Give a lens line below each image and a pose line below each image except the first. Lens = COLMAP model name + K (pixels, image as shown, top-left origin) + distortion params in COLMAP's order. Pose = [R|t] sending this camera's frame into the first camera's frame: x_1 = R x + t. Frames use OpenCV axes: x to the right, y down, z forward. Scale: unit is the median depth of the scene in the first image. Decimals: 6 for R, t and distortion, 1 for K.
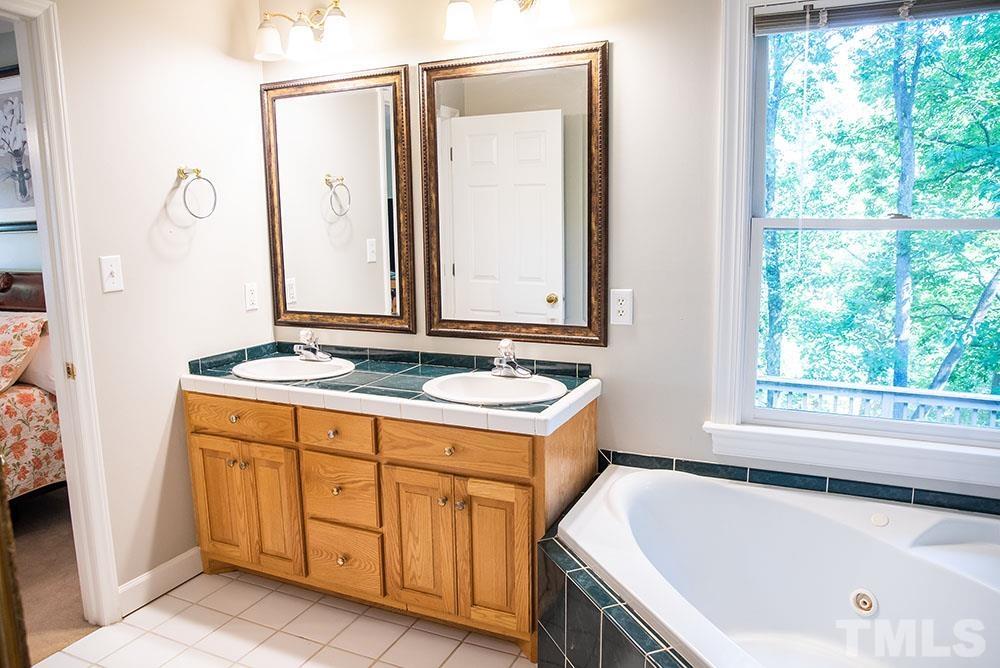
lens RADIAL K [[698.0, 0, 506.9], [0, 698.0, 337.0], [0, 0, 1]] dist [-0.111781, 0.092844]
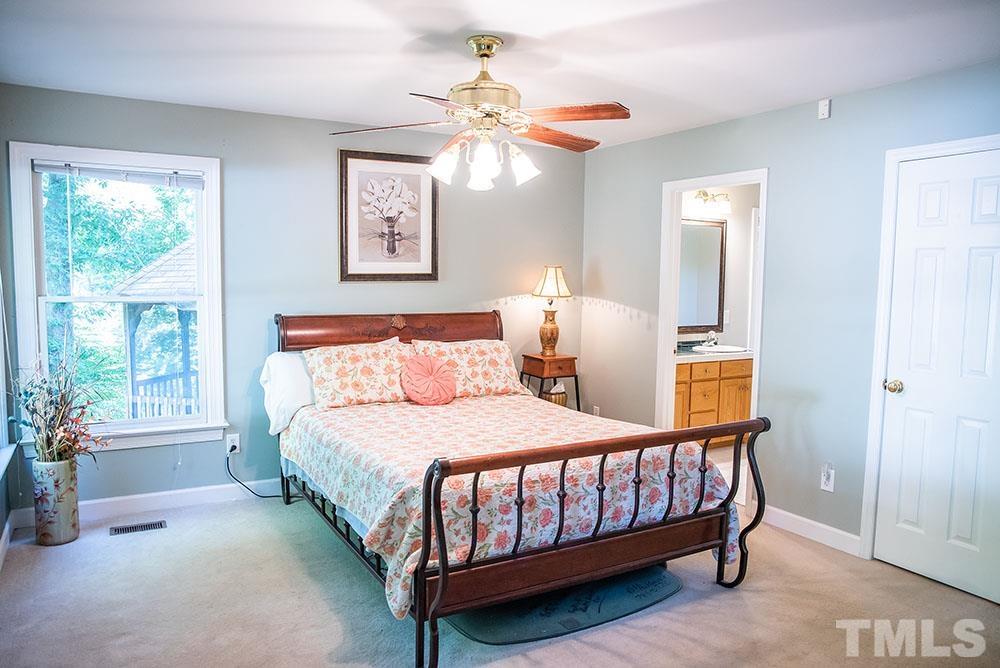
lens RADIAL K [[698.0, 0, 506.9], [0, 698.0, 337.0], [0, 0, 1]] dist [-0.111781, 0.092844]
pose [[0.572049, -0.053231, 0.818490, -2.200338], [0.108778, 0.994001, -0.011381, -0.024007], [-0.812974, 0.095544, 0.574408, 0.141648]]
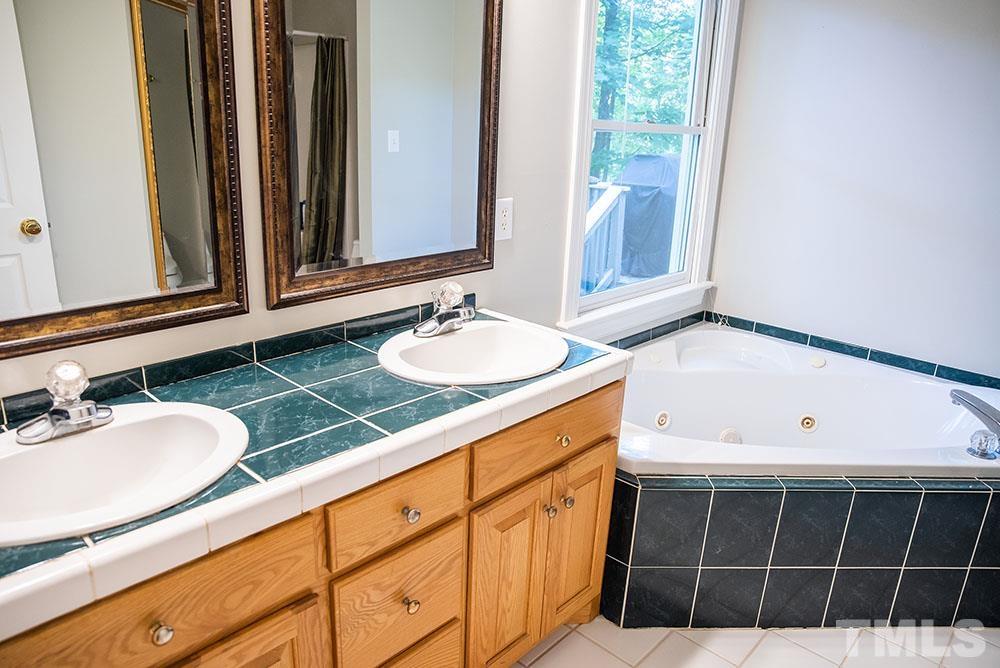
lens RADIAL K [[698.0, 0, 506.9], [0, 698.0, 337.0], [0, 0, 1]] dist [-0.111781, 0.092844]
pose [[0.315137, -0.268499, 0.910273, -0.573646], [0.104642, 0.963127, 0.247862, -0.101161], [-0.943260, 0.017142, 0.331613, 0.624120]]
